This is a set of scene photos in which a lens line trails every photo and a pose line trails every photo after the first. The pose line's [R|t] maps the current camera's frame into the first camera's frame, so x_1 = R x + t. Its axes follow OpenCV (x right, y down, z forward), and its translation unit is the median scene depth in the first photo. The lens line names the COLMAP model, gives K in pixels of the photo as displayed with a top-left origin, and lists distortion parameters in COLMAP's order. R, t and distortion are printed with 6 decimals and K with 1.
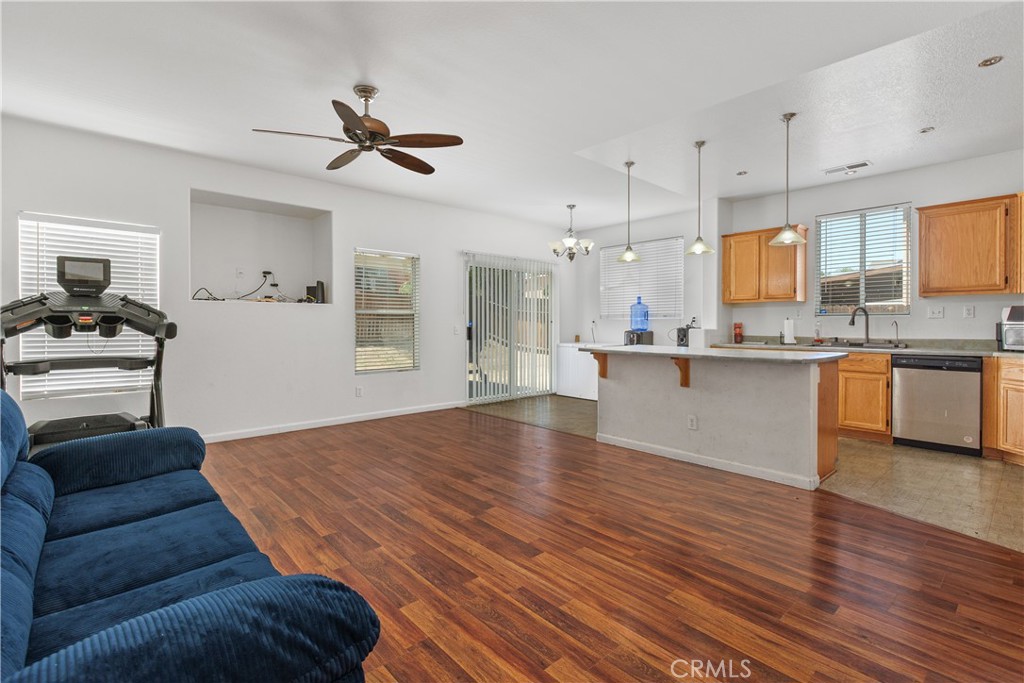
lens RADIAL K [[467.4, 0, 511.1], [0, 467.4, 333.7], [0, 0, 1]] dist [0.001559, -0.000020]
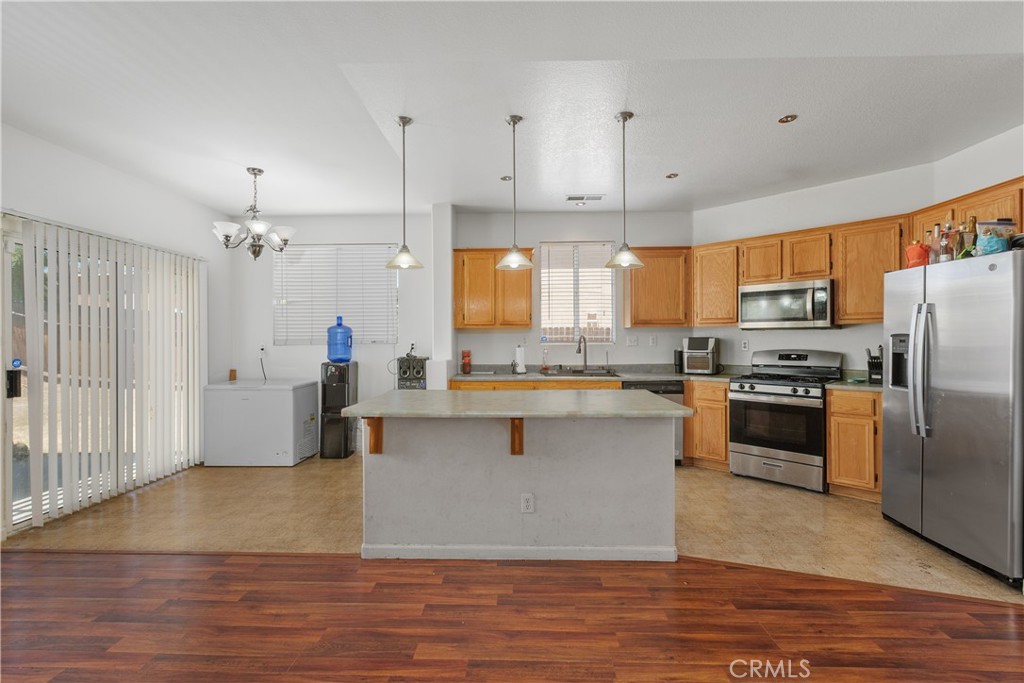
lens RADIAL K [[467.4, 0, 513.5], [0, 467.4, 338.8], [0, 0, 1]] dist [0.001559, -0.000020]
pose [[0.690598, -0.005416, 0.723219, -0.113071], [0.020222, 0.999726, -0.011823, -0.042074], [-0.722956, 0.022790, 0.690518, 0.414524]]
